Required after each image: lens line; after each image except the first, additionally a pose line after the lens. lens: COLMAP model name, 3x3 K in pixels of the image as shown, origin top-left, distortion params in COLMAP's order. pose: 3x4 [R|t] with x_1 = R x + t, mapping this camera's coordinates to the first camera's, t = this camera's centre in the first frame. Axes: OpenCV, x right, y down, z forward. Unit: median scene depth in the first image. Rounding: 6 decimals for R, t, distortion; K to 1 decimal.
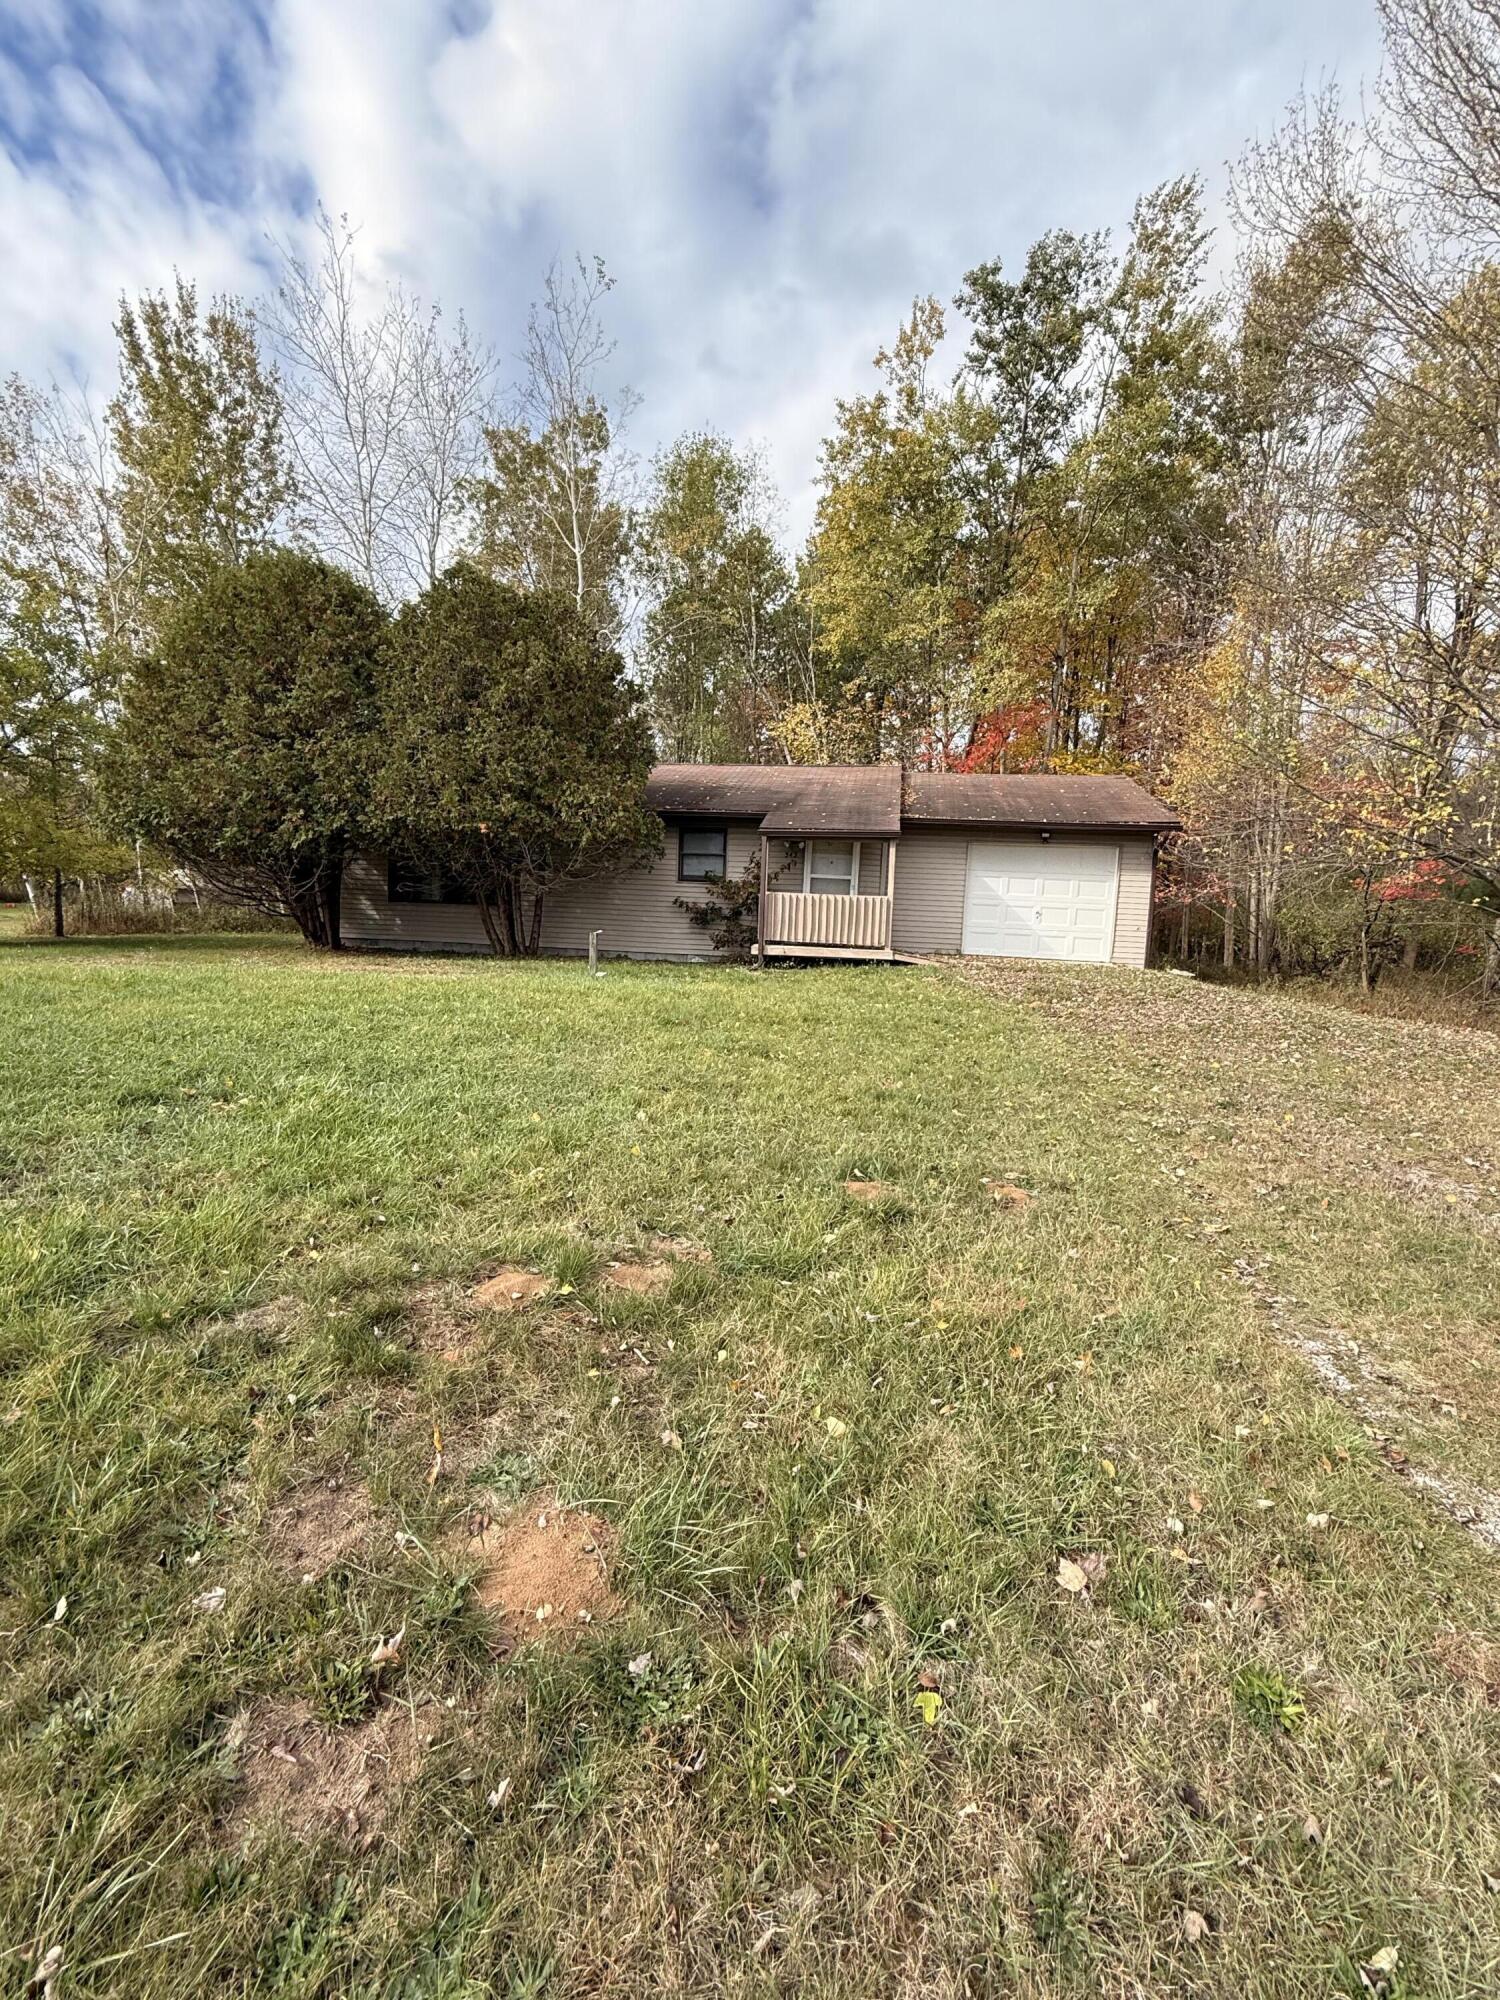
lens RADIAL K [[877.9, 0, 751.2], [0, 877.9, 1009.9], [0, 0, 1]] dist [-0.030019, -0.000002]
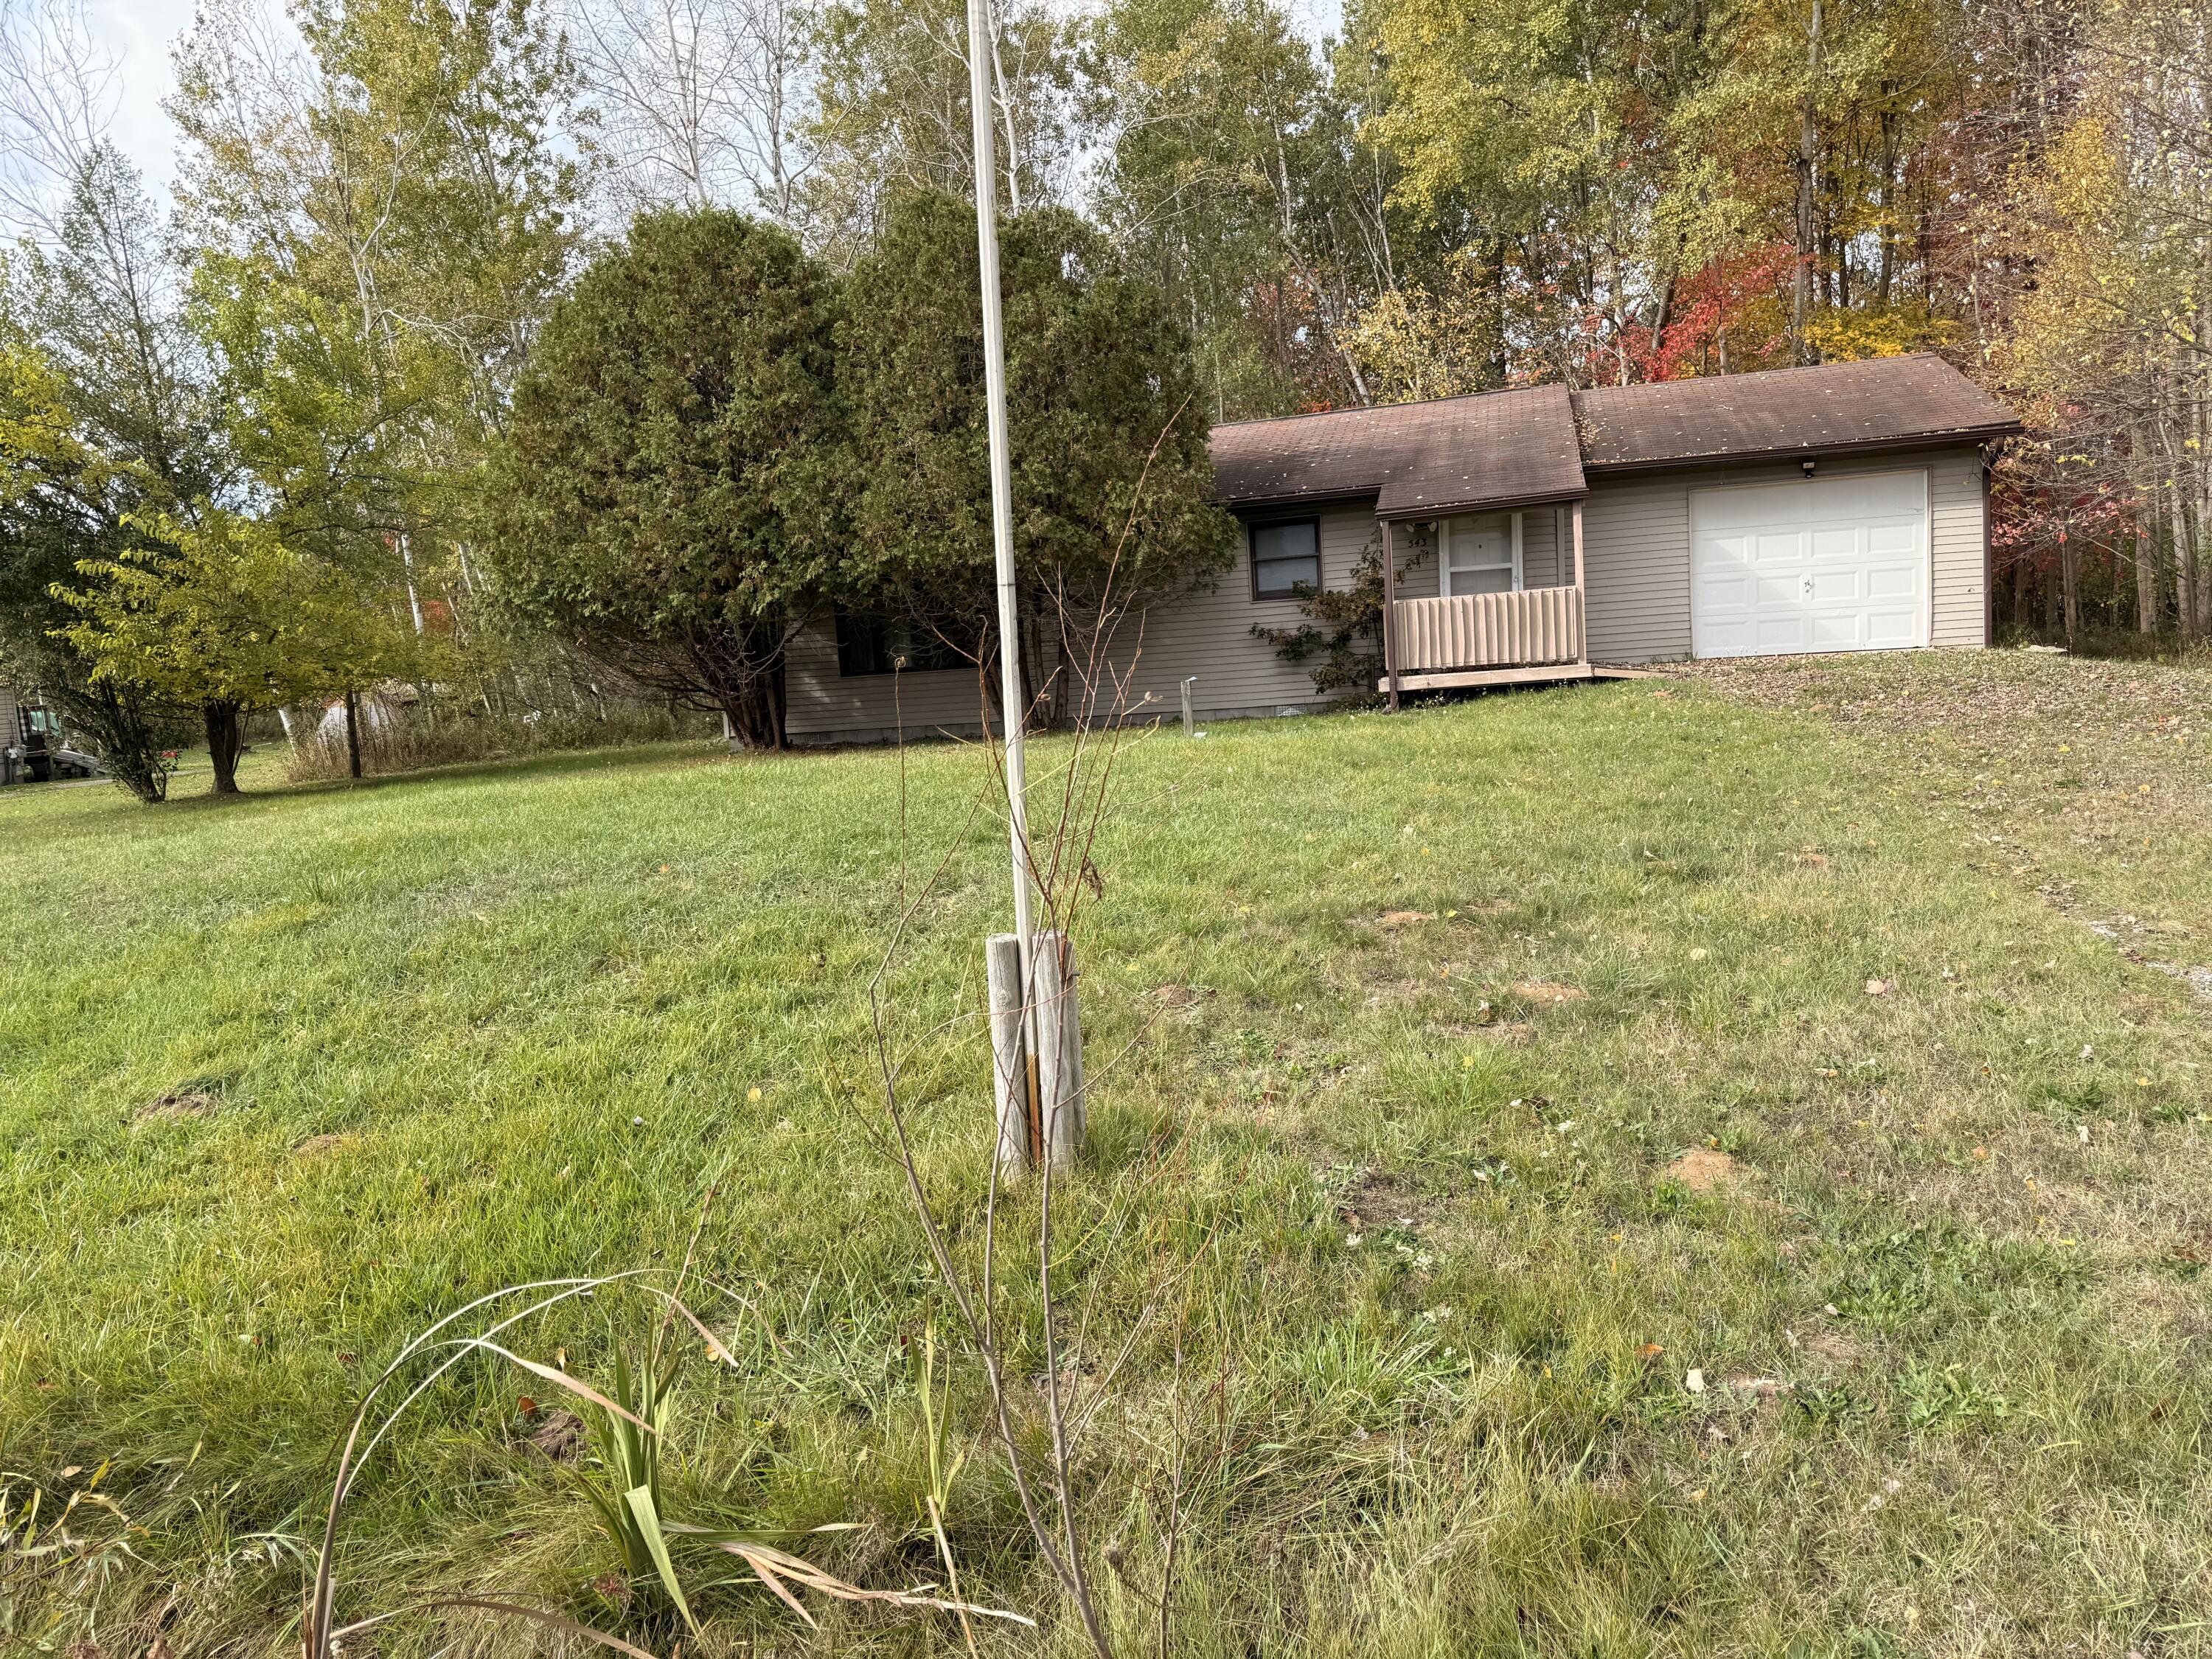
lens RADIAL K [[1548.7, 0, 1100.2], [0, 1548.7, 839.7], [0, 0, 1]] dist [0.016837, -0.032670]
pose [[0.988046, -0.096881, -0.119916, -0.080149], [0.097845, 0.995199, 0.002161, 0.027314], [0.119131, -0.013869, 0.992782, -0.236996]]
